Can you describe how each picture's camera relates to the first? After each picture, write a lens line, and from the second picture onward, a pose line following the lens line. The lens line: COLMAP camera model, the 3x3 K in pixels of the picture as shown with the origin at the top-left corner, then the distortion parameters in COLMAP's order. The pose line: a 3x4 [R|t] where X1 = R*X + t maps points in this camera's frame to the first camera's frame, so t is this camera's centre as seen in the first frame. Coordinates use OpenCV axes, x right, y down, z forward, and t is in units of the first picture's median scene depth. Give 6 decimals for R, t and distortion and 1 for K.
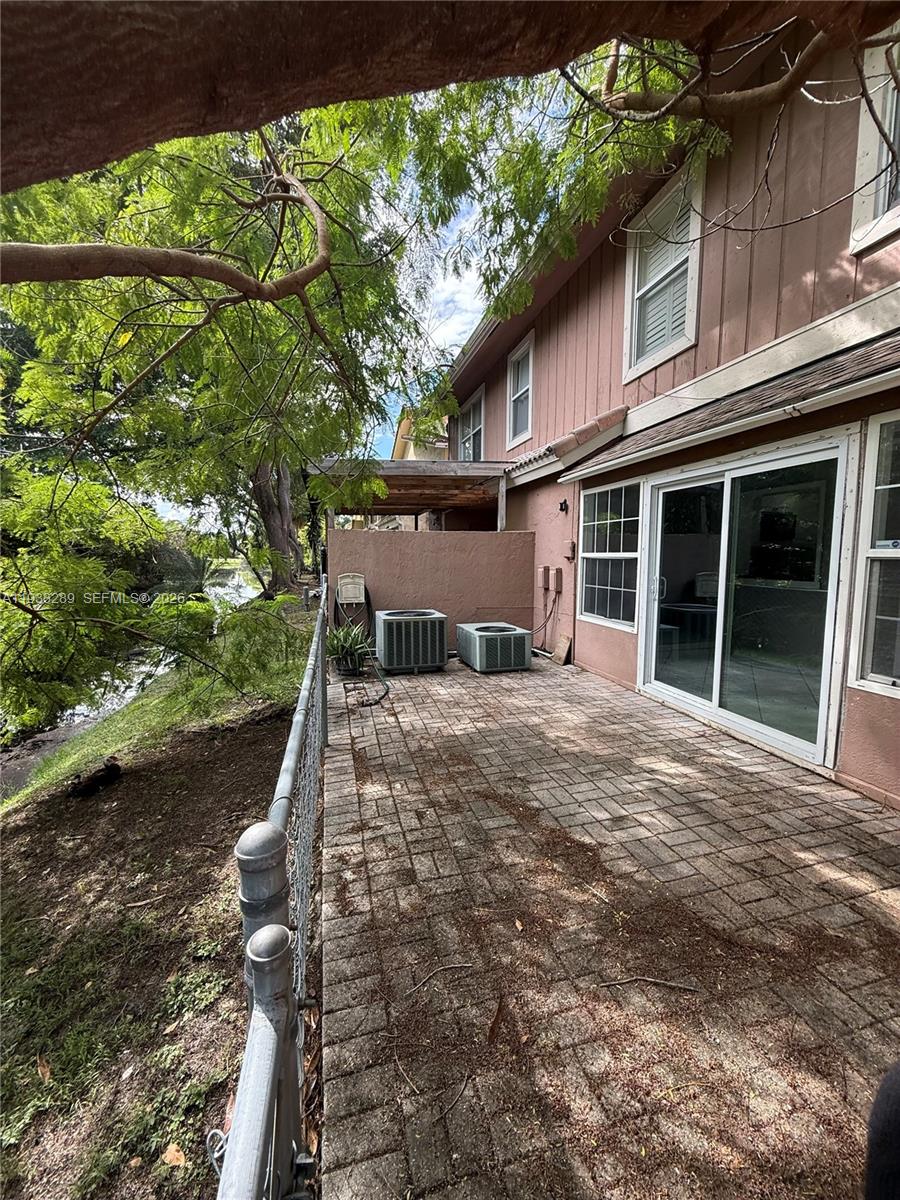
lens RADIAL K [[479.0, 0, 449.1], [0, 479.0, 599.2], [0, 0, 1]] dist [0.003328, 0.000147]
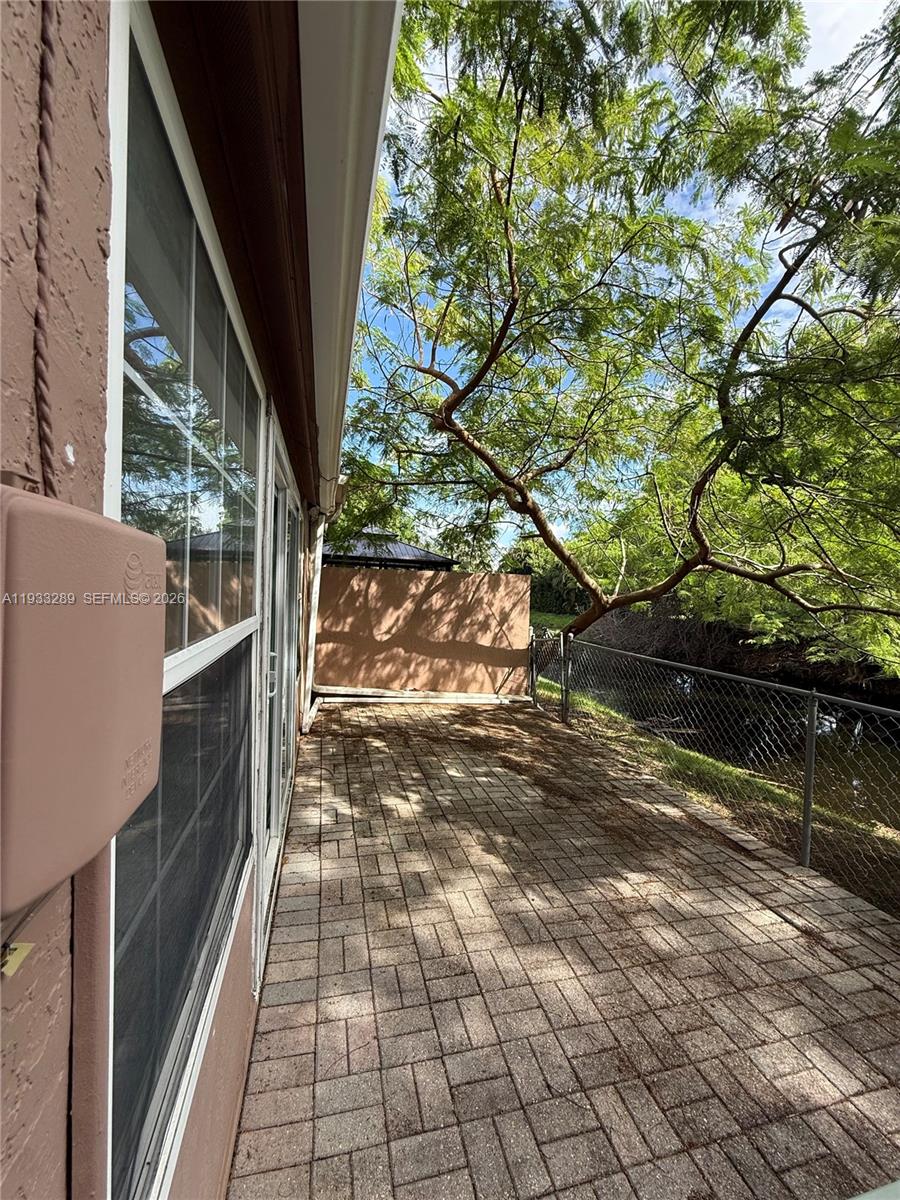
lens RADIAL K [[479.0, 0, 449.4], [0, 479.0, 603.6], [0, 0, 1]] dist [0.003328, 0.000147]
pose [[-0.999064, -0.043054, -0.004173, 0.411558], [-0.043244, 0.991972, 0.118835, -0.226427], [-0.000977, 0.118904, -0.992905, 2.060558]]
